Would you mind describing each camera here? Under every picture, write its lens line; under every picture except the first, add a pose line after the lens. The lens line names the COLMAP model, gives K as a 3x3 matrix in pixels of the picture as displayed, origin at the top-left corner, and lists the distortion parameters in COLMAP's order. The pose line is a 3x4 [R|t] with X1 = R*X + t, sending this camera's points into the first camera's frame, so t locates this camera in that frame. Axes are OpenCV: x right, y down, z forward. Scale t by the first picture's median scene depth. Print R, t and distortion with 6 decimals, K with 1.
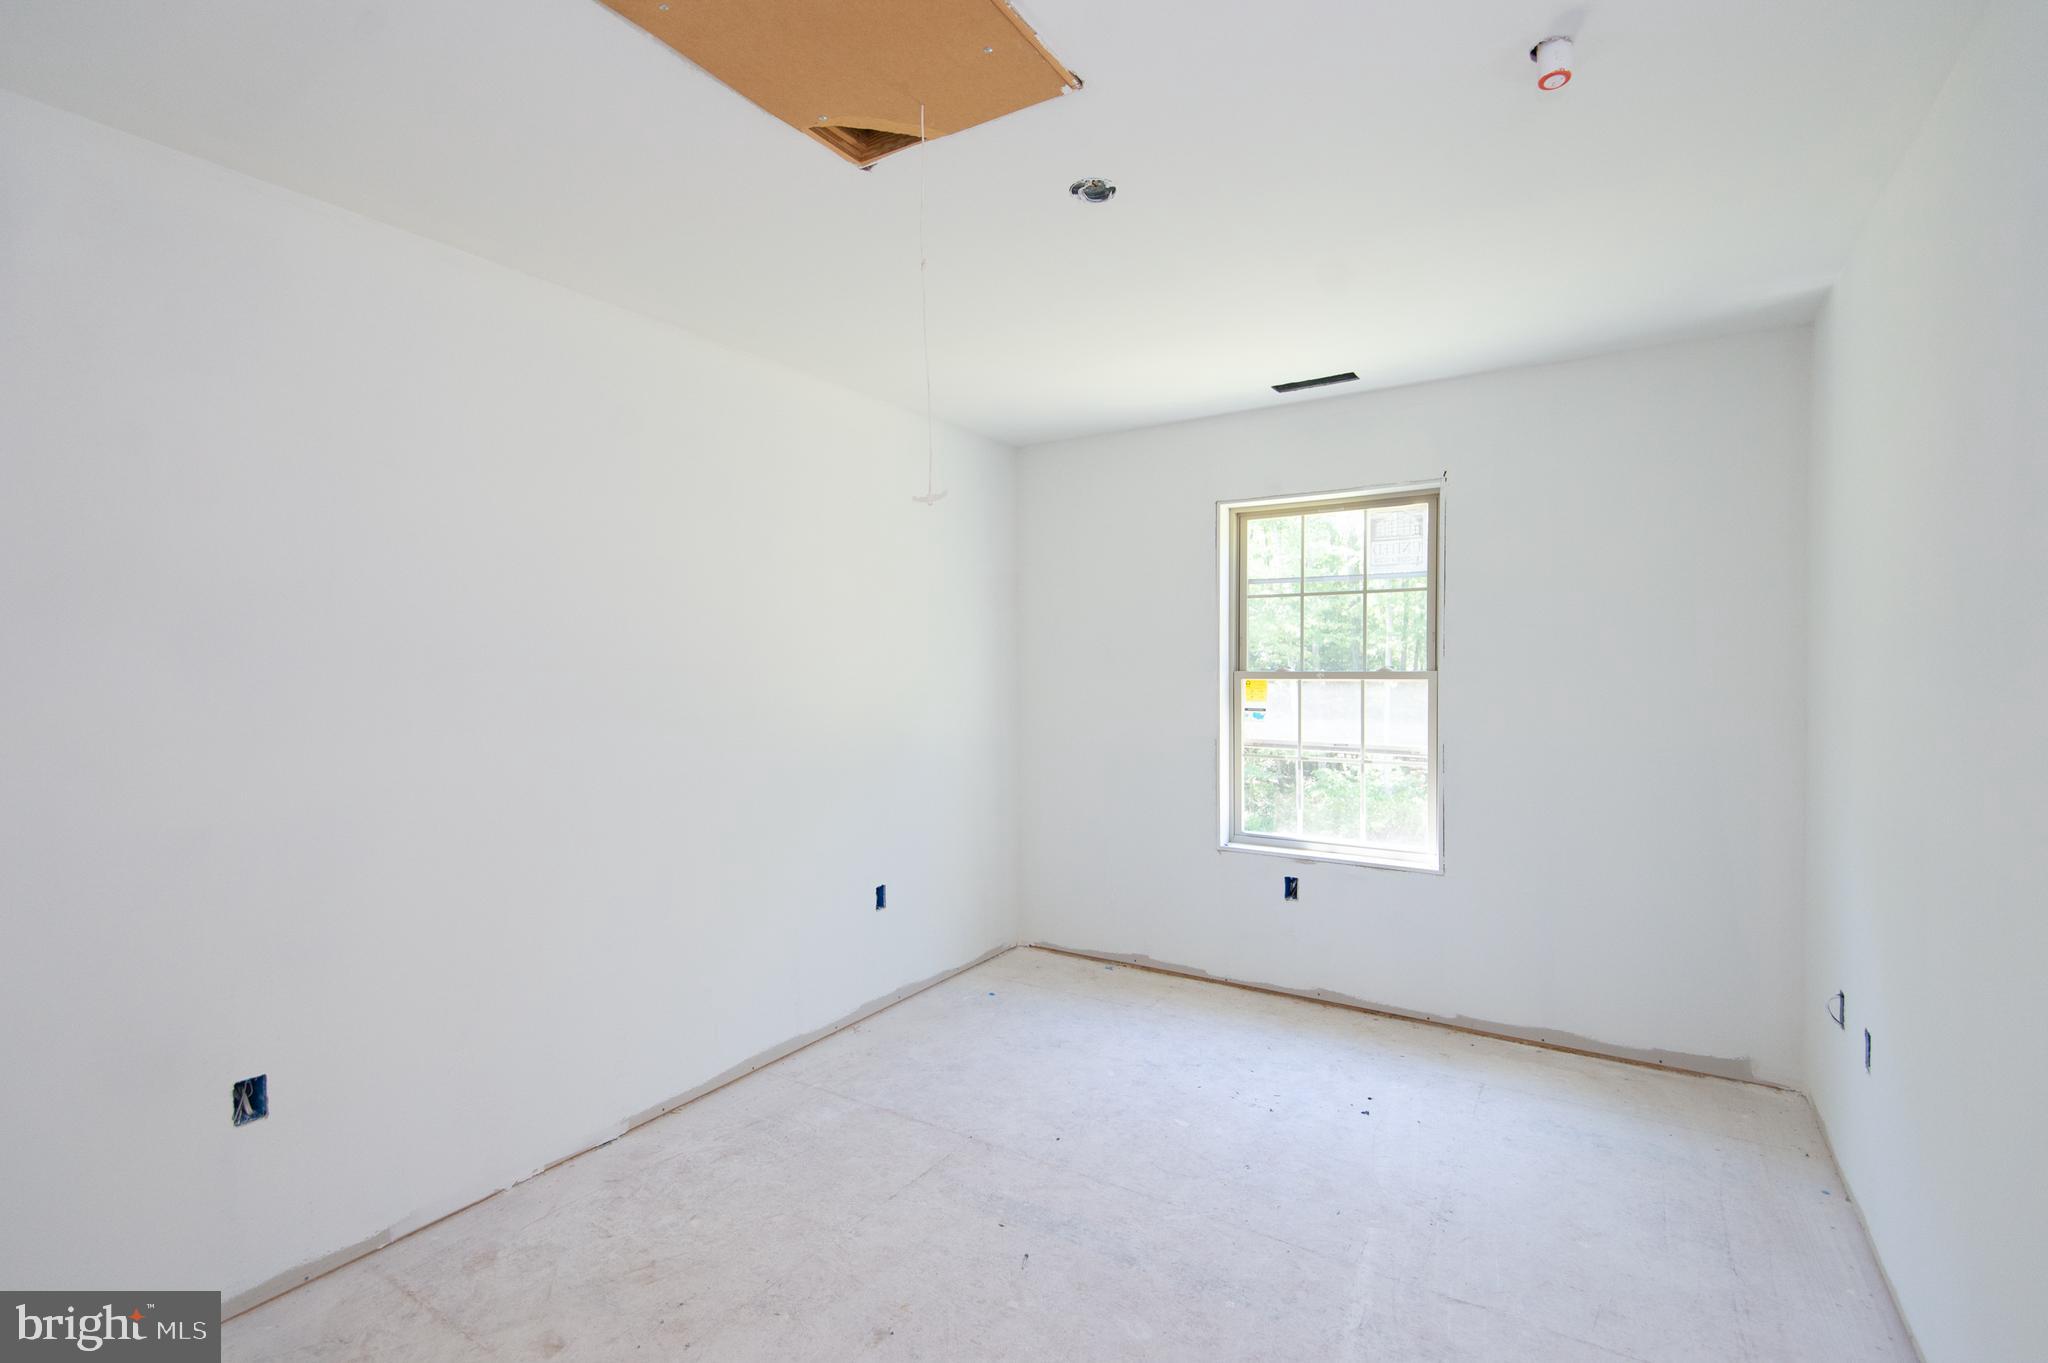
lens RADIAL K [[949.1, 0, 1029.3], [0, 949.1, 670.9], [0, 0, 1]] dist [0.041776, -0.003619]
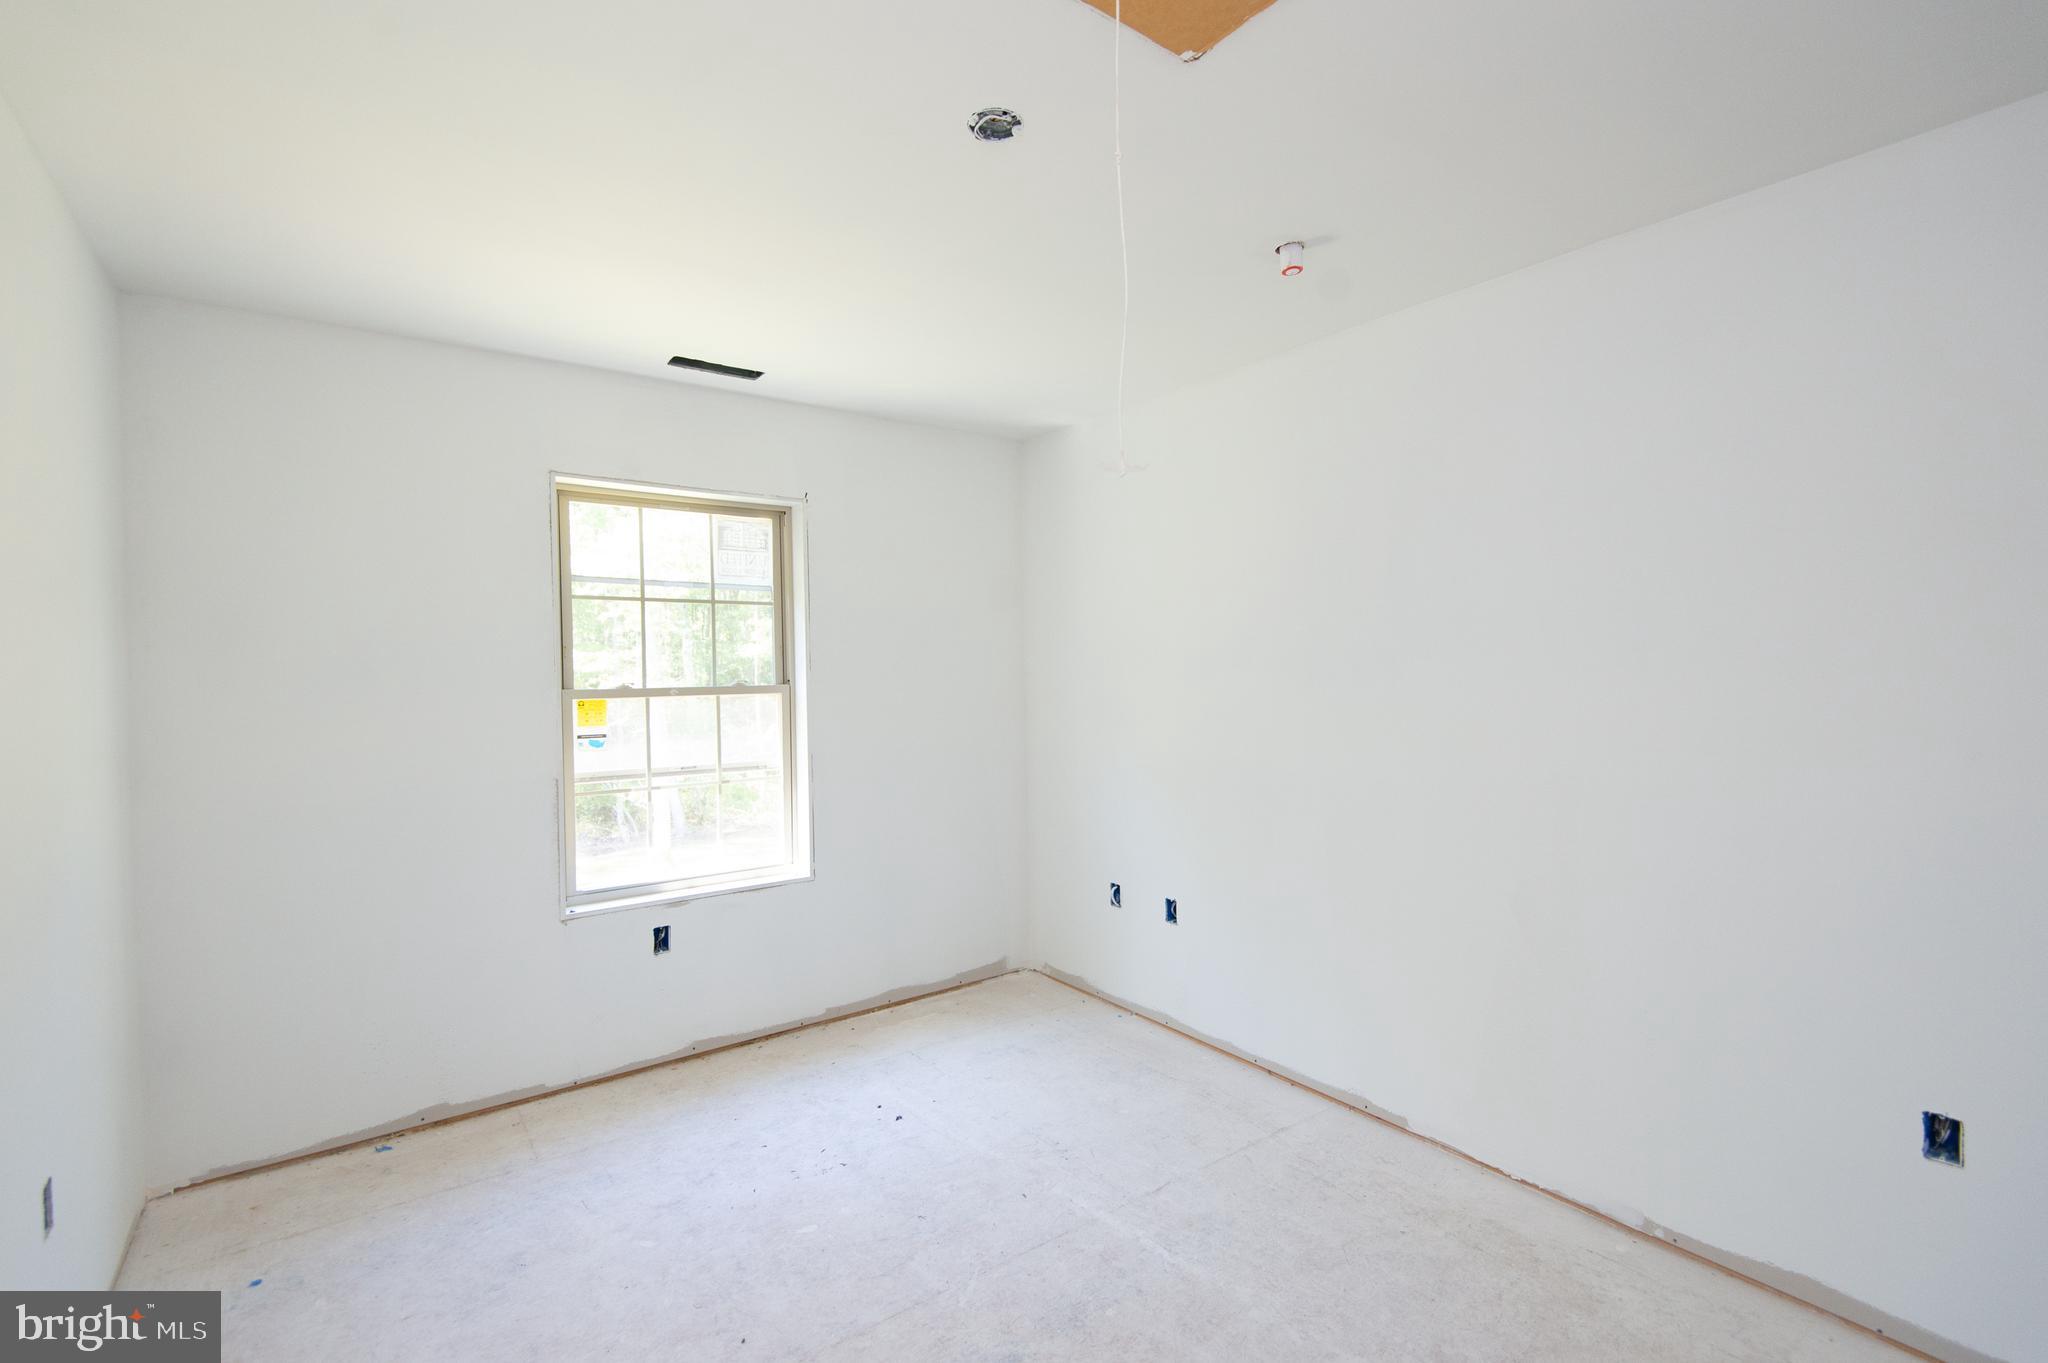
lens RADIAL K [[949.1, 0, 1024.9], [0, 949.1, 666.5], [0, 0, 1]] dist [0.041776, -0.003619]
pose [[0.353693, -0.006543, 0.935339, -0.420605], [0.007249, 0.999965, 0.004254, -0.021039], [-0.935333, 0.005275, 0.353728, 0.383257]]
